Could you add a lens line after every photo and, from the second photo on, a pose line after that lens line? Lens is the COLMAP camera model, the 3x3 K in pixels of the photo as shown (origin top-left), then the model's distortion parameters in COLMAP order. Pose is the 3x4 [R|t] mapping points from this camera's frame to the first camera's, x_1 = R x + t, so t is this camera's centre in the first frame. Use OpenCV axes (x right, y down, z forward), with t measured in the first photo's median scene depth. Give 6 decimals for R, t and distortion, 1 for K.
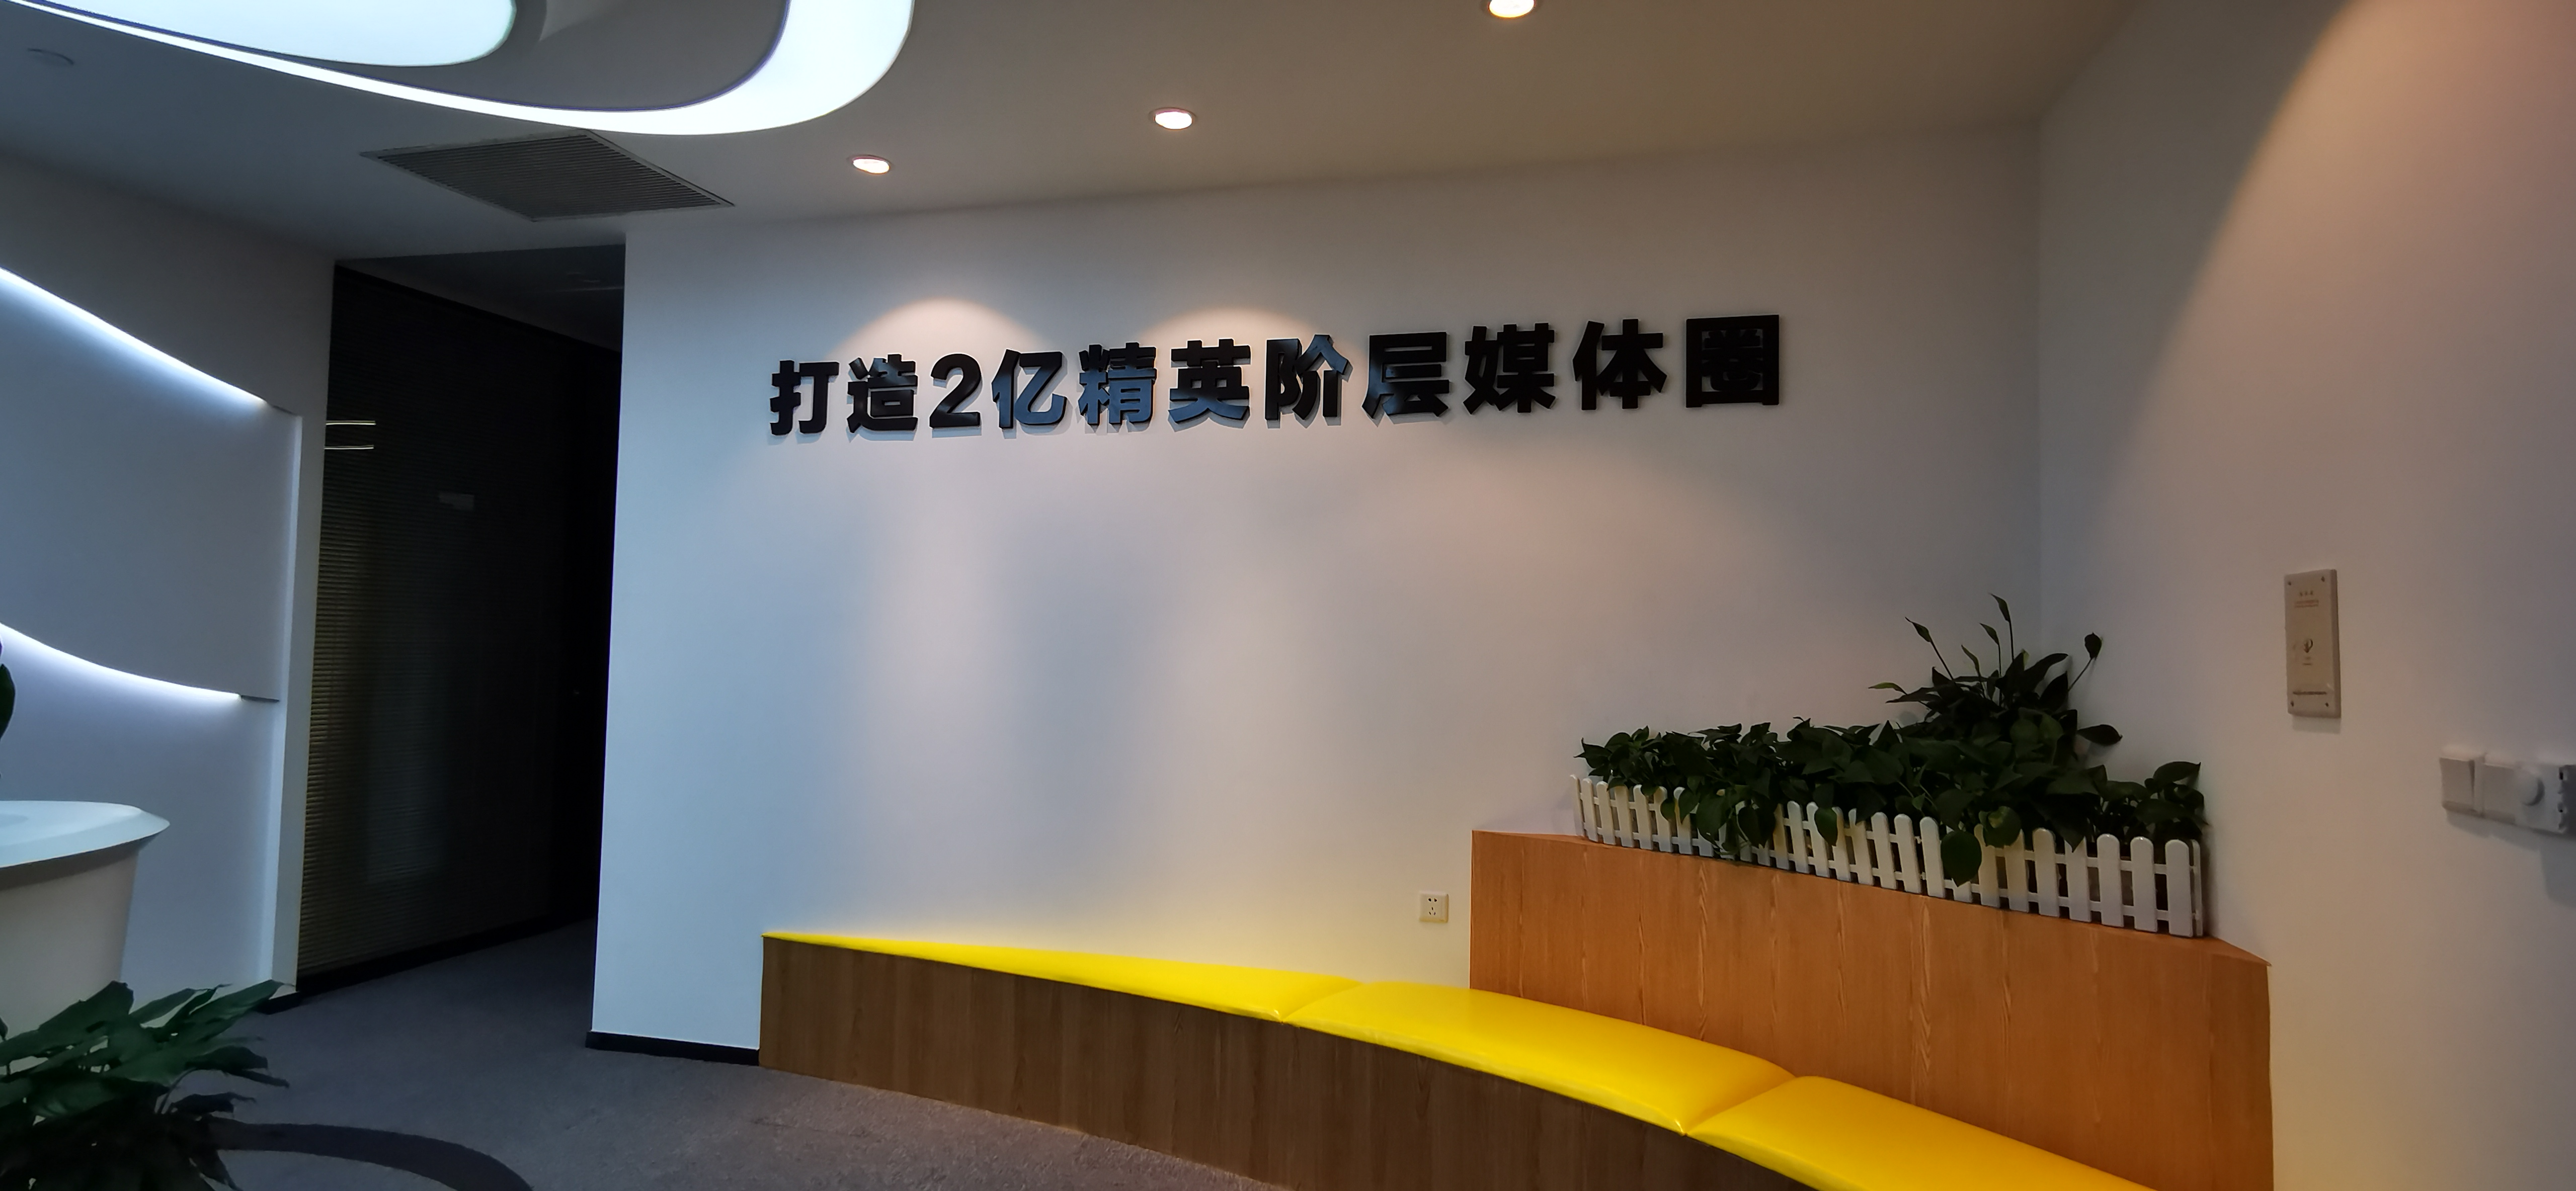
lens RADIAL K [[1184.7, 0, 1292.6], [0, 1184.7, 607.0], [0, 0, 1]] dist [0.019292, 0.001115]
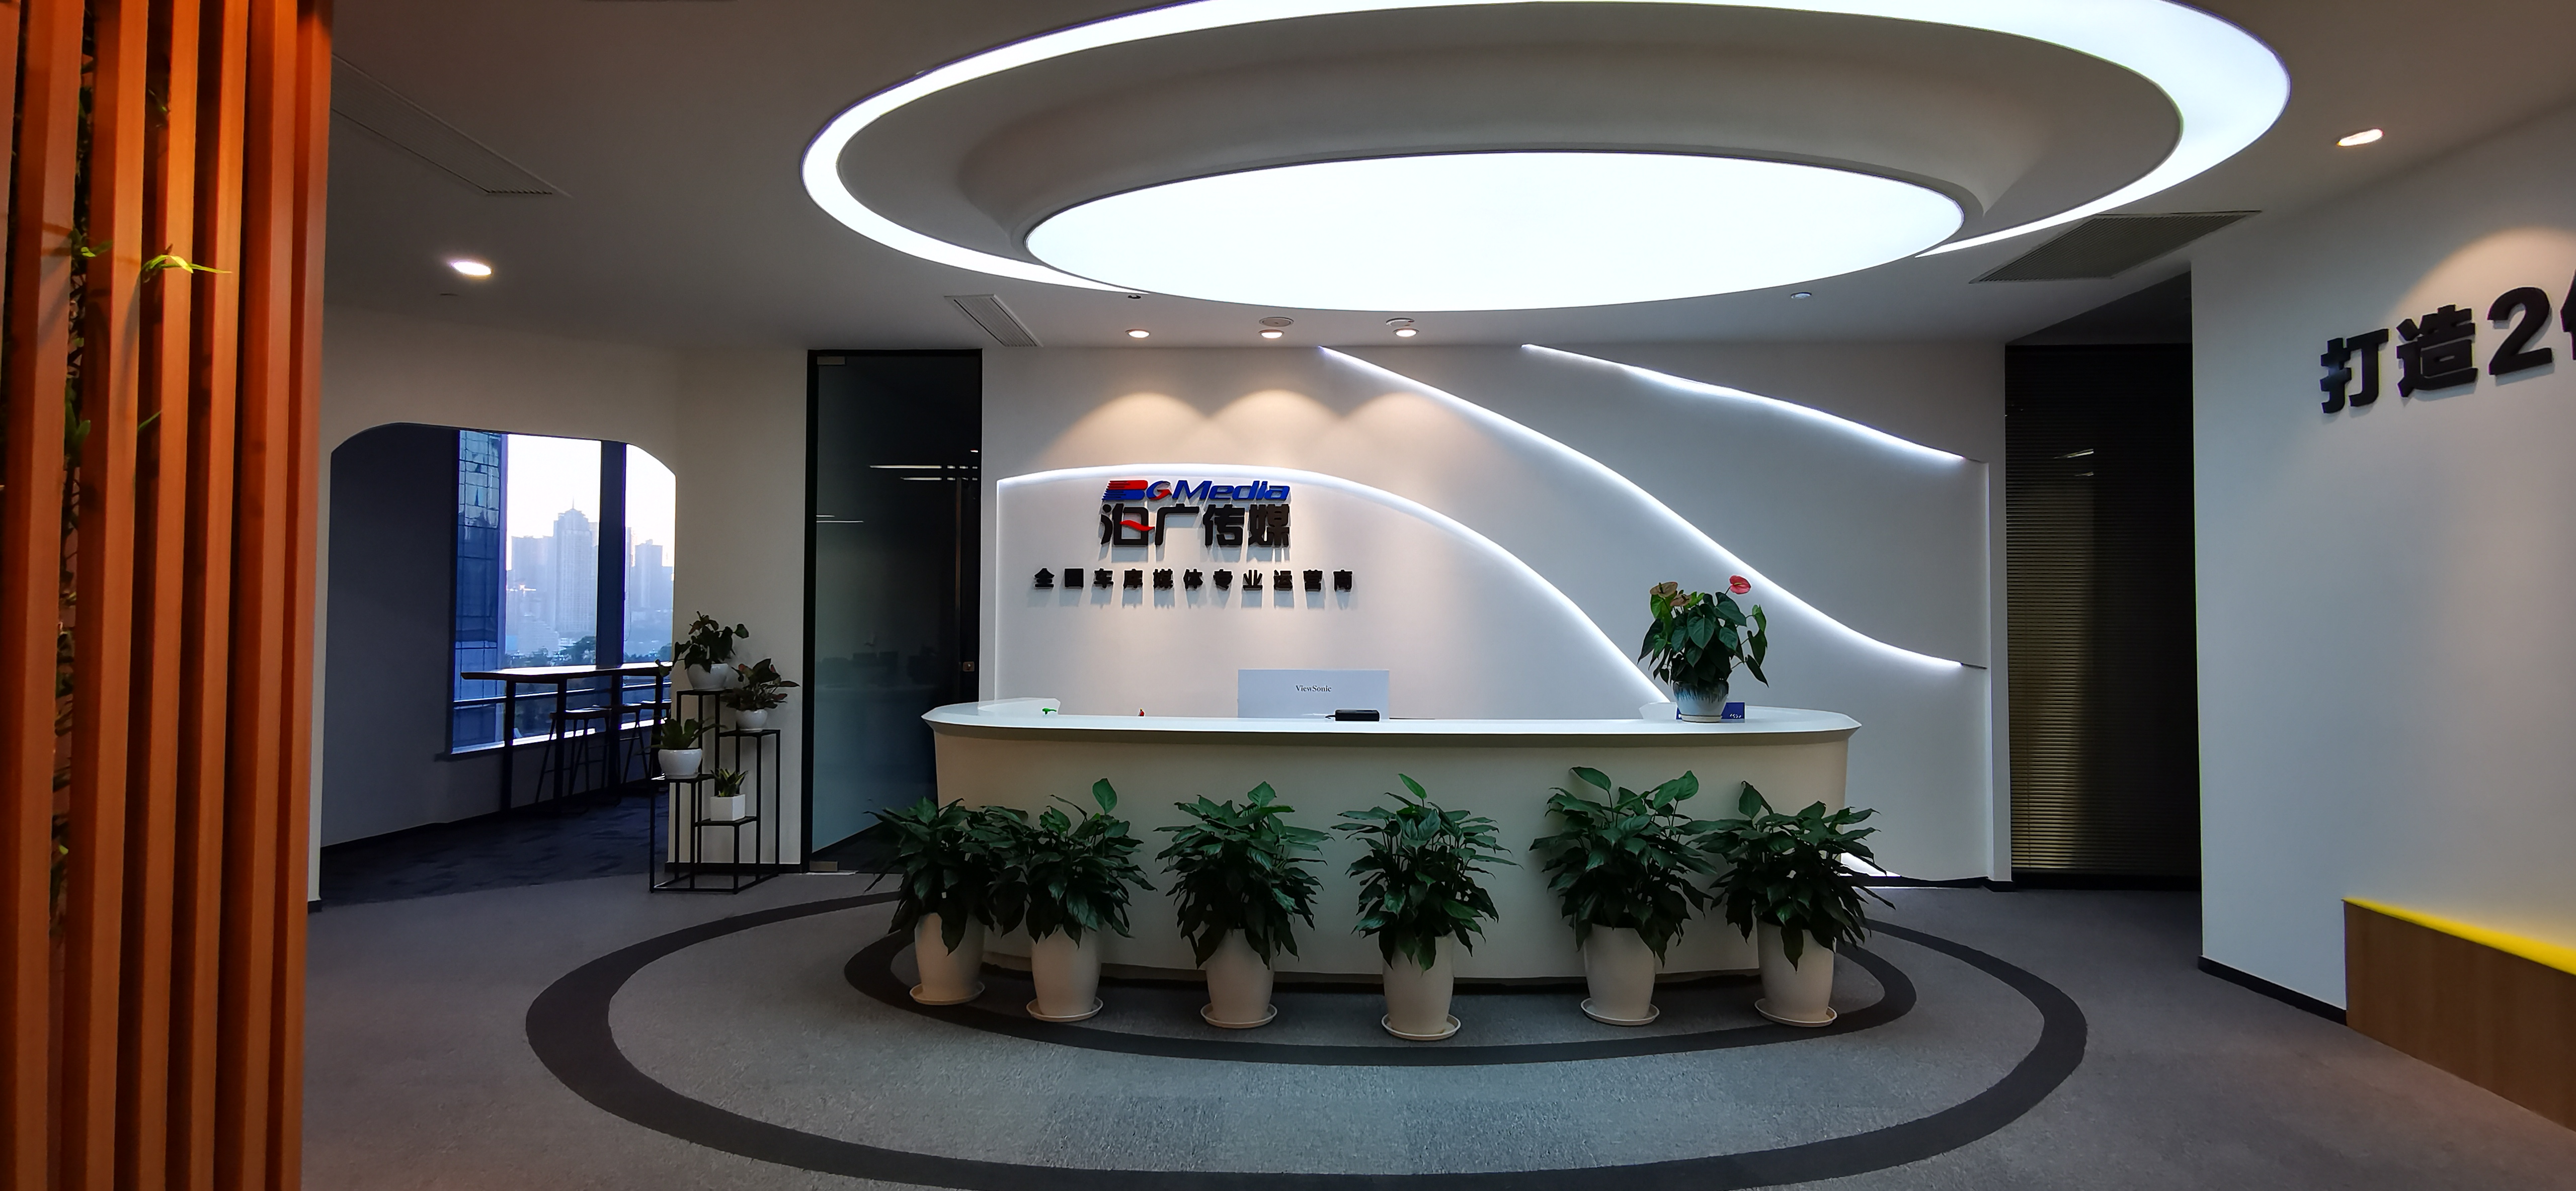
lens RADIAL K [[1184.7, 0, 1285.3], [0, 1184.7, 601.7], [0, 0, 1]] dist [0.019292, 0.001115]
pose [[0.219928, -0.042686, -0.974582, 0.377316], [0.047041, 0.998344, -0.033111, 0.009048], [0.974381, -0.038564, 0.221572, -0.112034]]
